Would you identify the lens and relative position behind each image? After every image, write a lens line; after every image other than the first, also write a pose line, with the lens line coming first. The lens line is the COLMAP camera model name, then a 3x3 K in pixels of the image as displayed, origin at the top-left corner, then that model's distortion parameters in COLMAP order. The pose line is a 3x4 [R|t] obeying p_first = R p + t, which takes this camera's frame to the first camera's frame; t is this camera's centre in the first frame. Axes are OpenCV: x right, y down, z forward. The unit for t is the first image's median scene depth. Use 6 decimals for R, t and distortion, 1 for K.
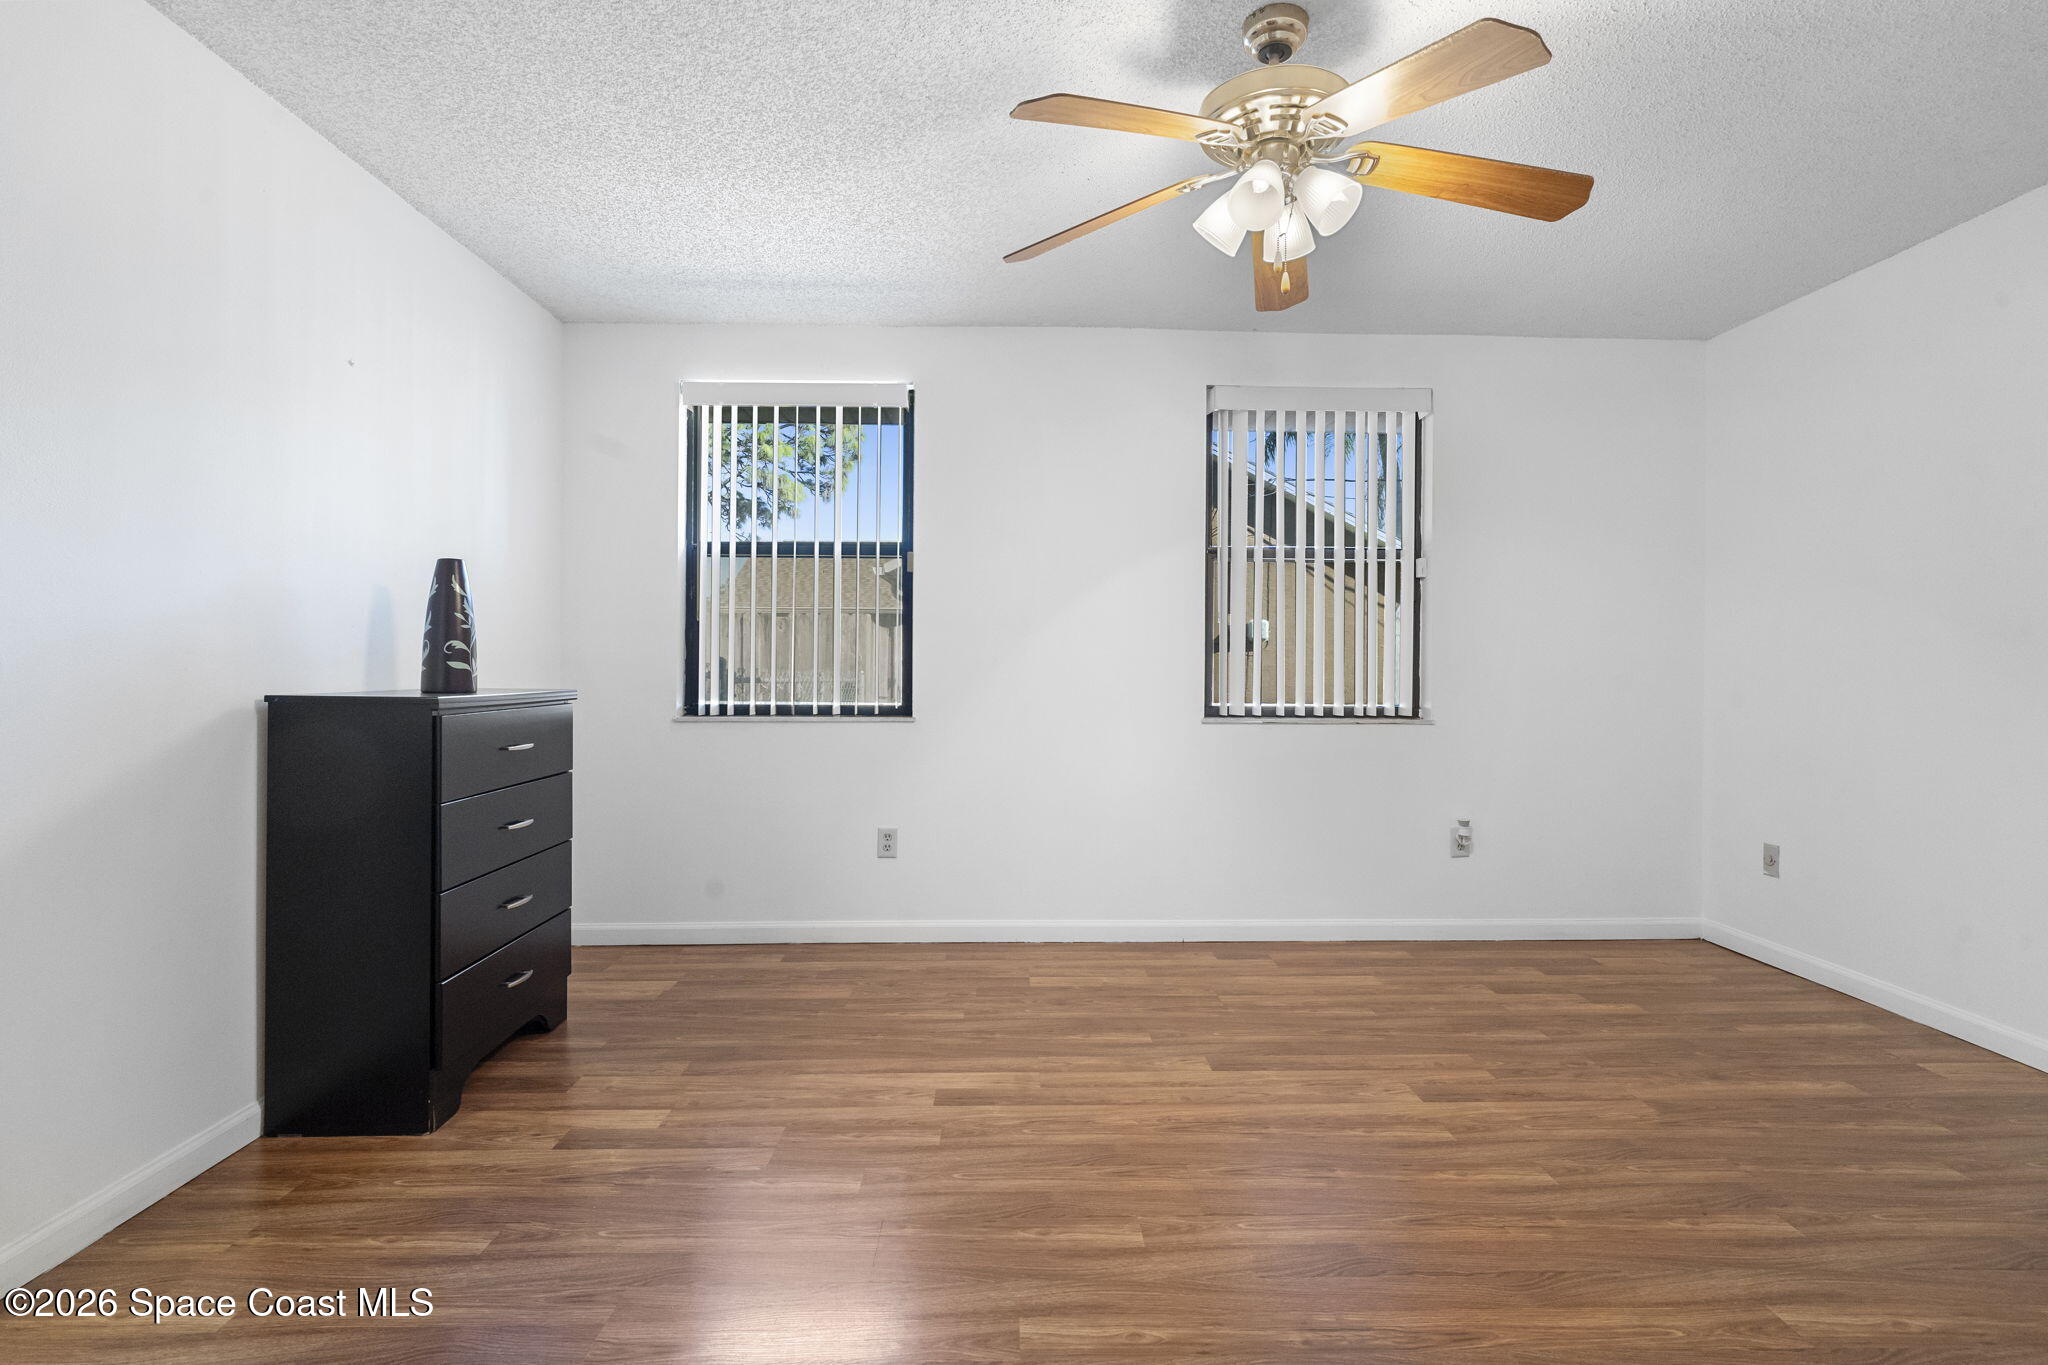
lens RADIAL K [[959.6, 0, 1029.2], [0, 959.6, 672.2], [0, 0, 1]] dist [-0.018857, 0.009930]
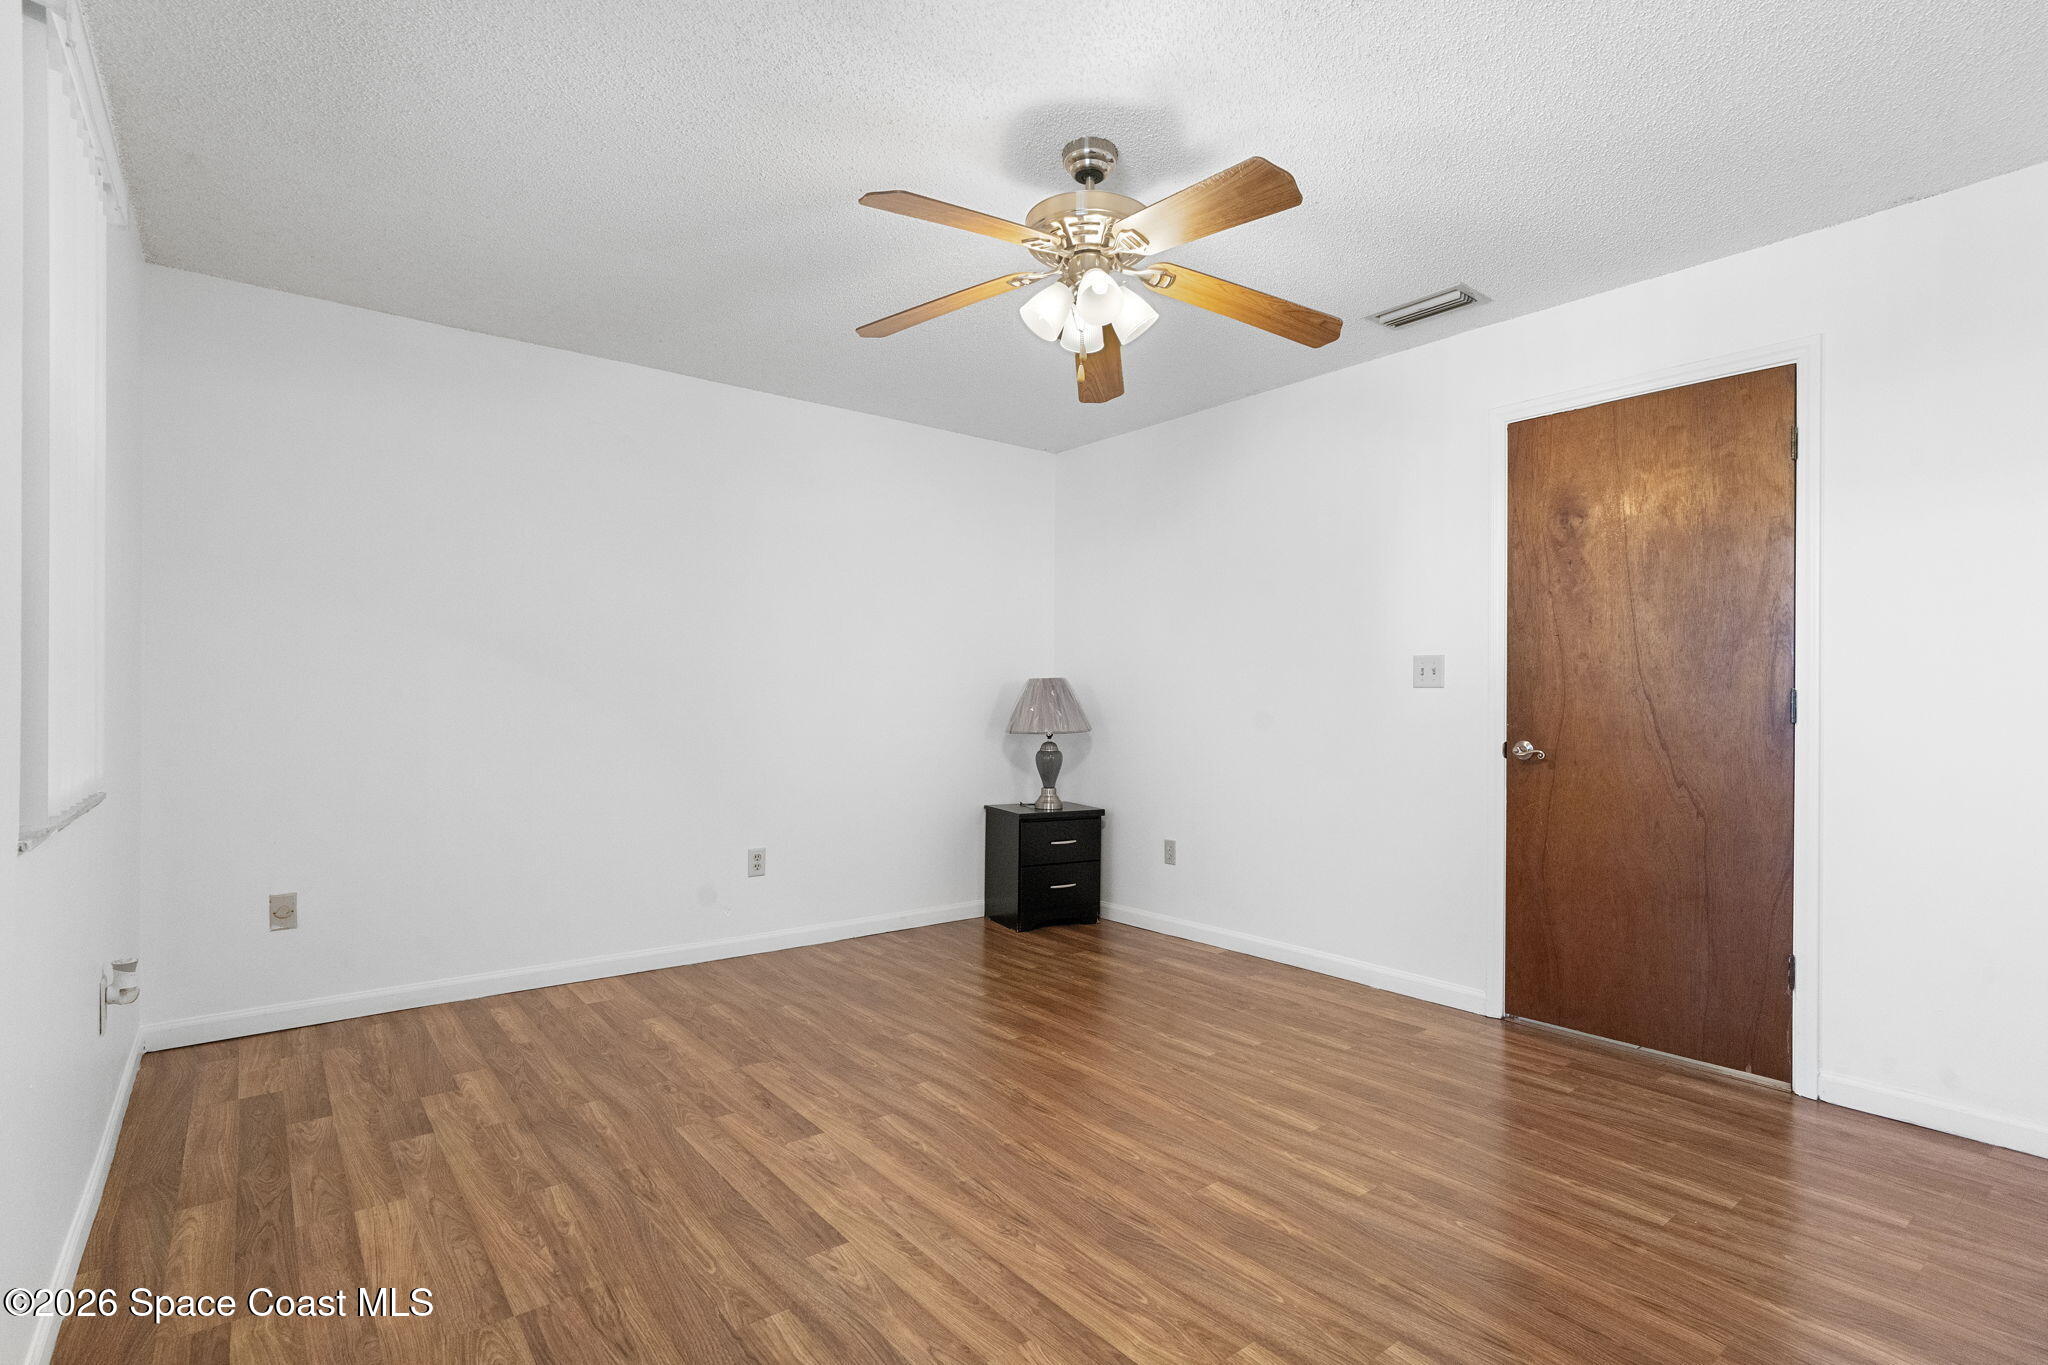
lens RADIAL K [[959.6, 0, 1029.2], [0, 959.6, 672.2], [0, 0, 1]] dist [-0.018857, 0.009930]
pose [[-0.596486, 0.017299, 0.802437, -0.532765], [-0.002501, 0.999723, -0.023411, -0.015516], [-0.802619, -0.015971, -0.596278, 1.416645]]
